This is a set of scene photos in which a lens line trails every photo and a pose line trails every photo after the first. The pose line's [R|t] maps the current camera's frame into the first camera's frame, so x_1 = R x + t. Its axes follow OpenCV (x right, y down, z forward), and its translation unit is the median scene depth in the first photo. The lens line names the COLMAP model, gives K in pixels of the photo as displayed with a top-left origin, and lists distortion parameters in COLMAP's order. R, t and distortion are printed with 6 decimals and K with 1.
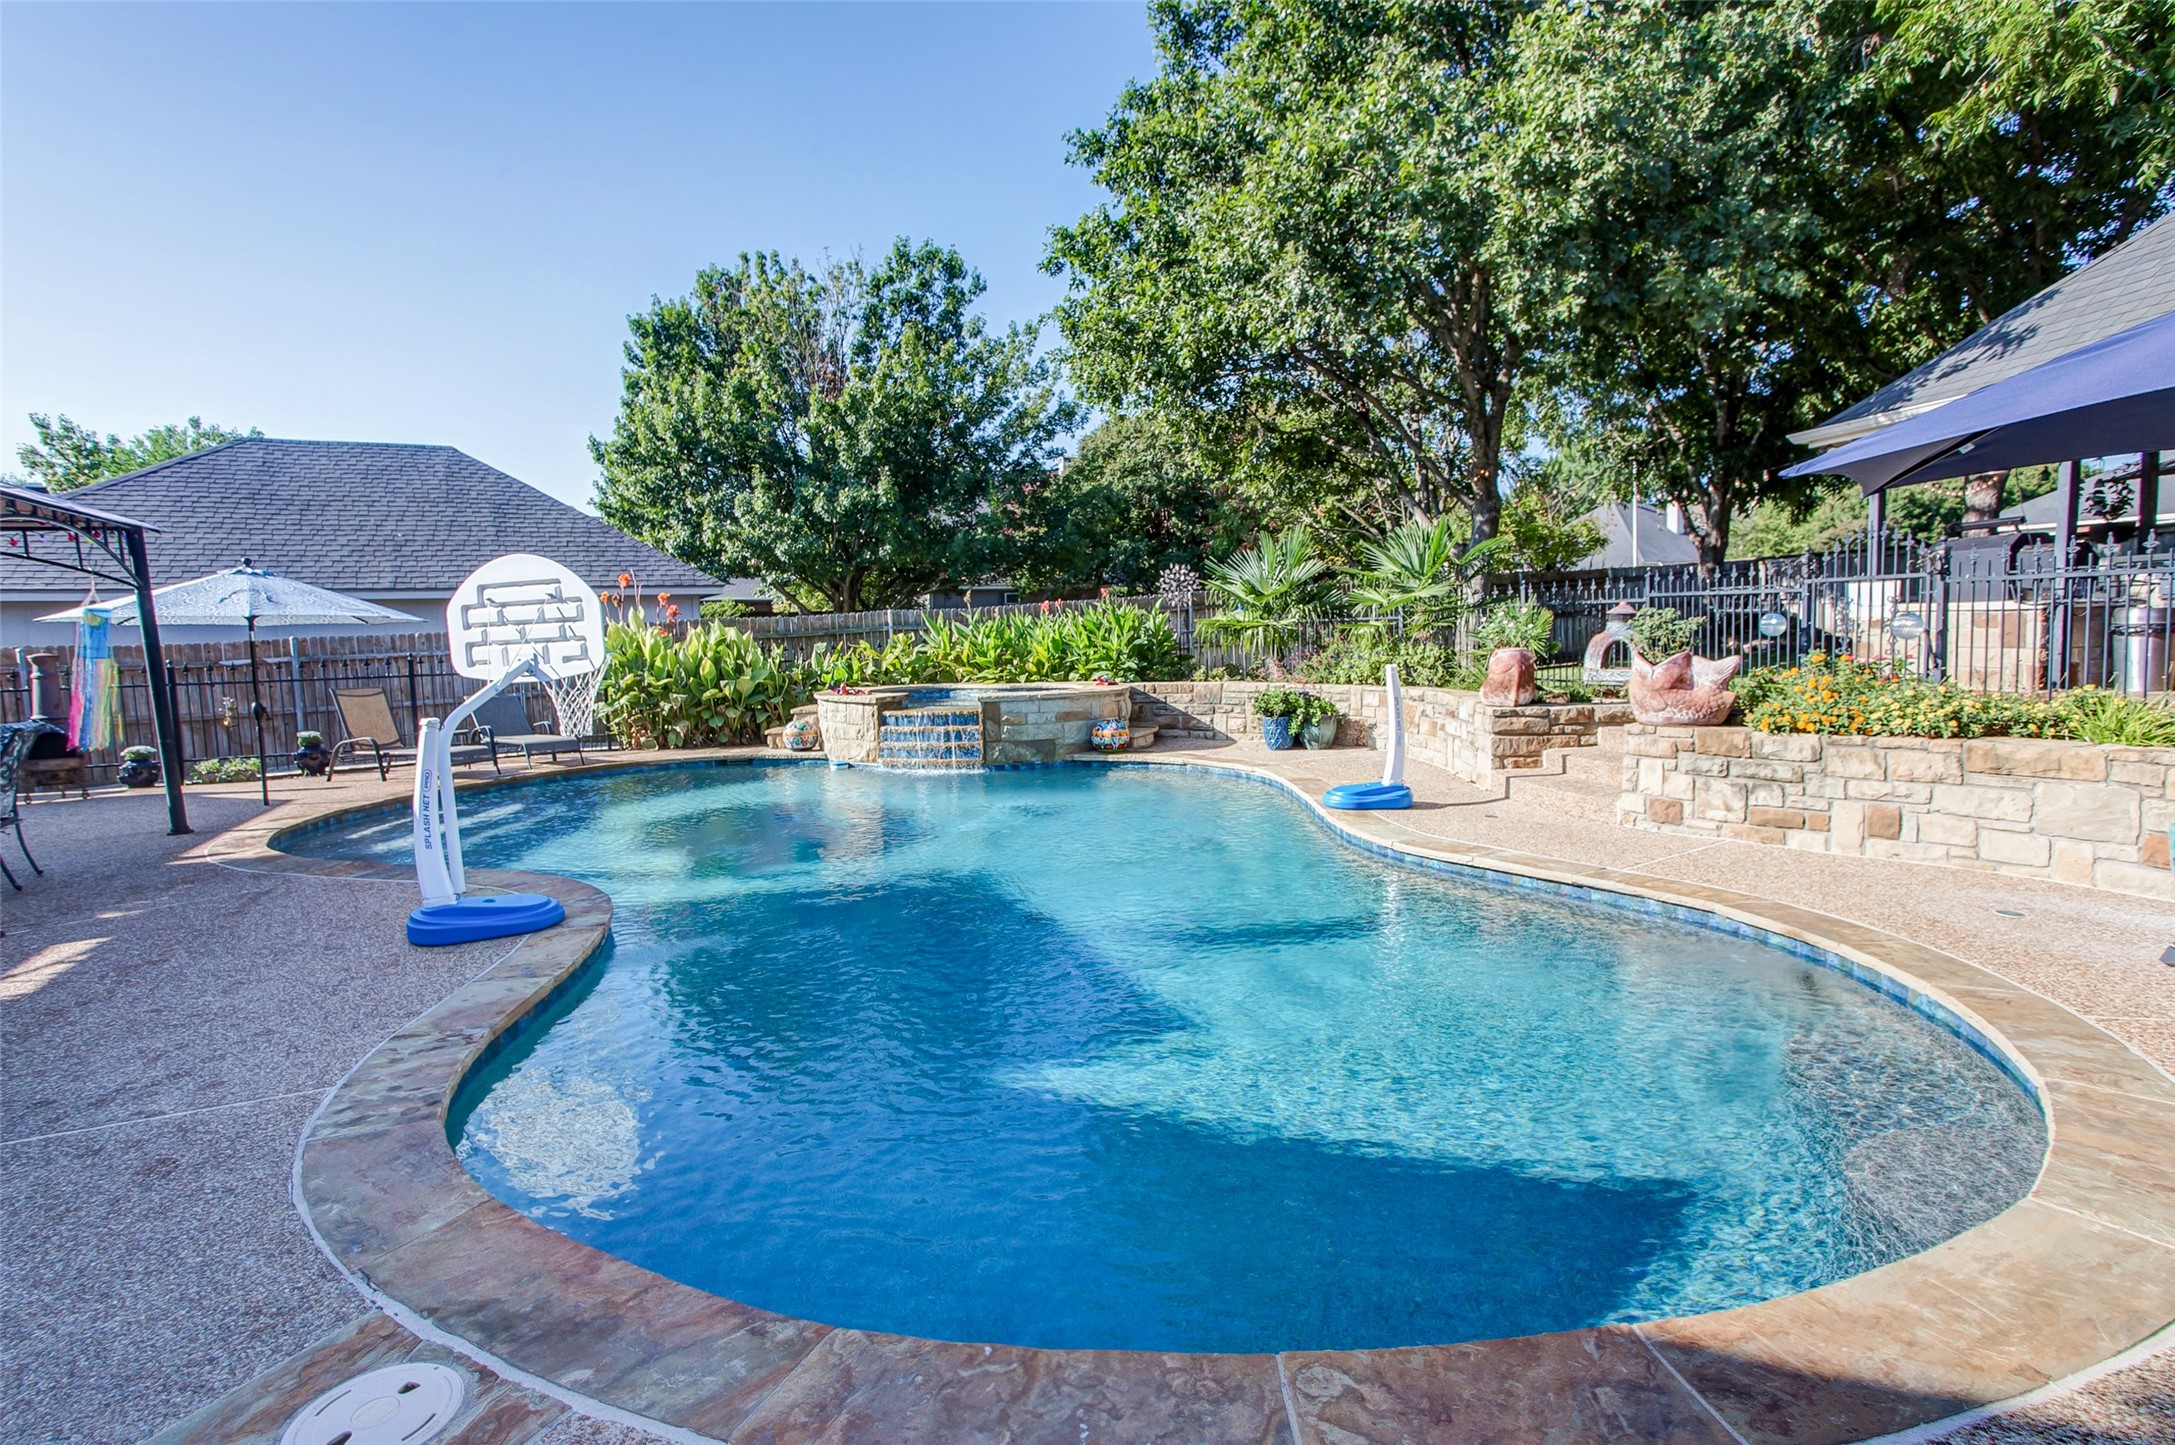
lens RADIAL K [[1096.6, 0, 1086.5], [0, 1096.6, 732.8], [0, 0, 1]] dist [-0.035698, 0.026627]
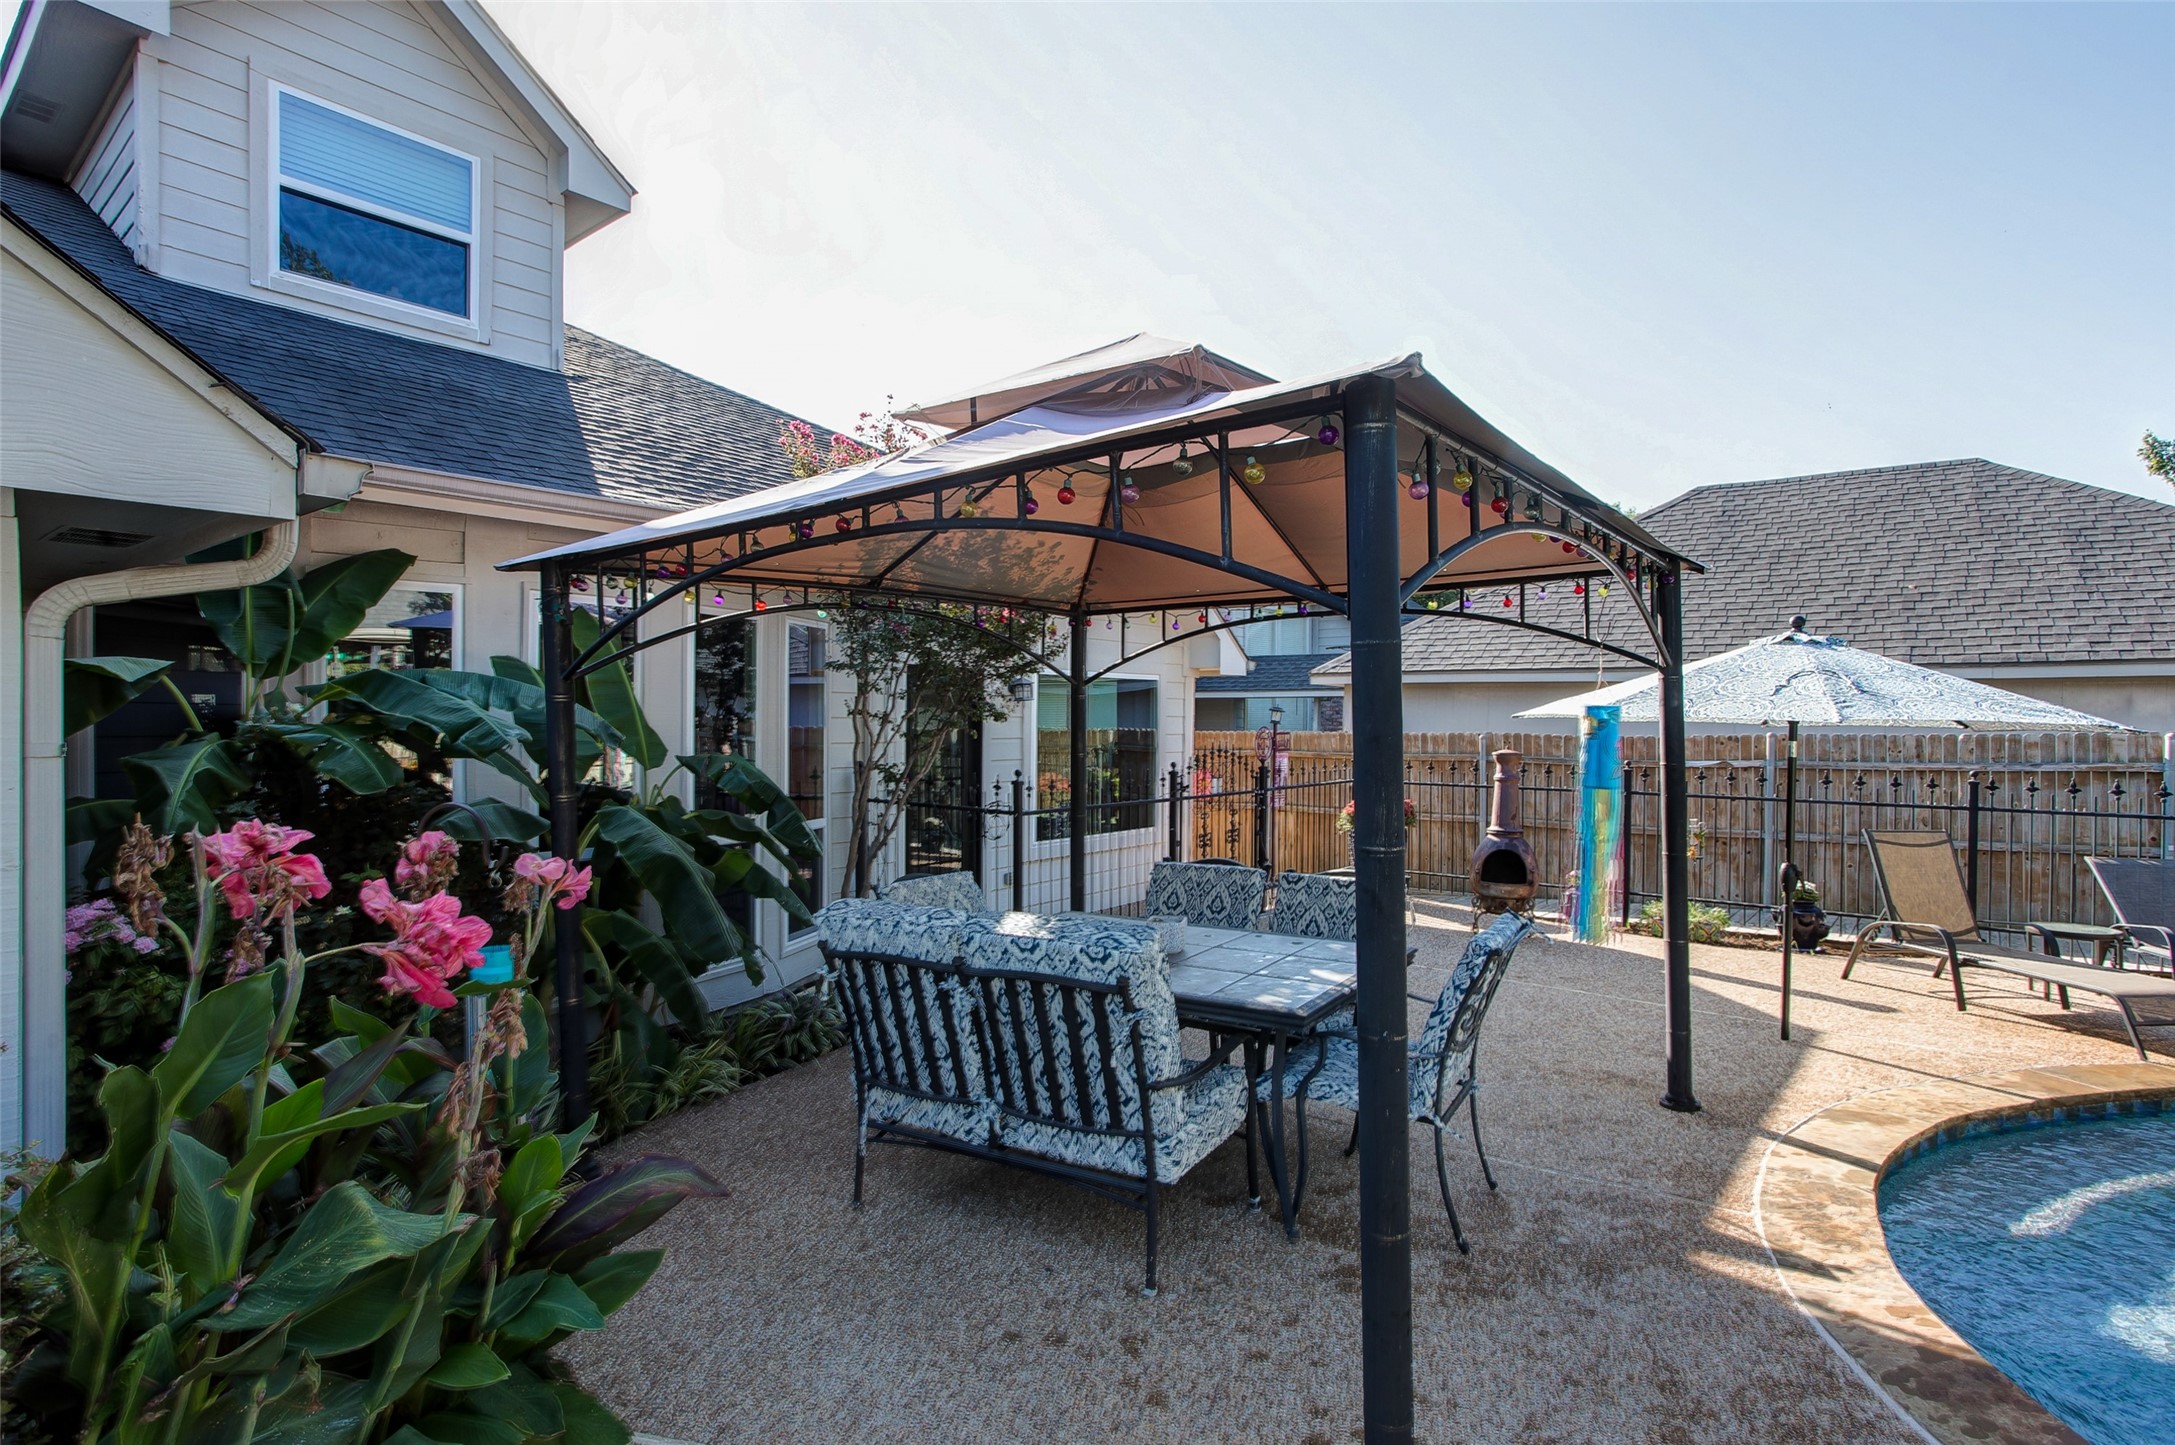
lens RADIAL K [[1096.6, 0, 1086.5], [0, 1096.6, 732.8], [0, 0, 1]] dist [-0.035698, 0.026627]
pose [[0.448139, 0.042267, -0.892964, -0.295448], [-0.105743, 0.994375, -0.006000, -0.036596], [0.887688, 0.097114, 0.450087, 0.279501]]
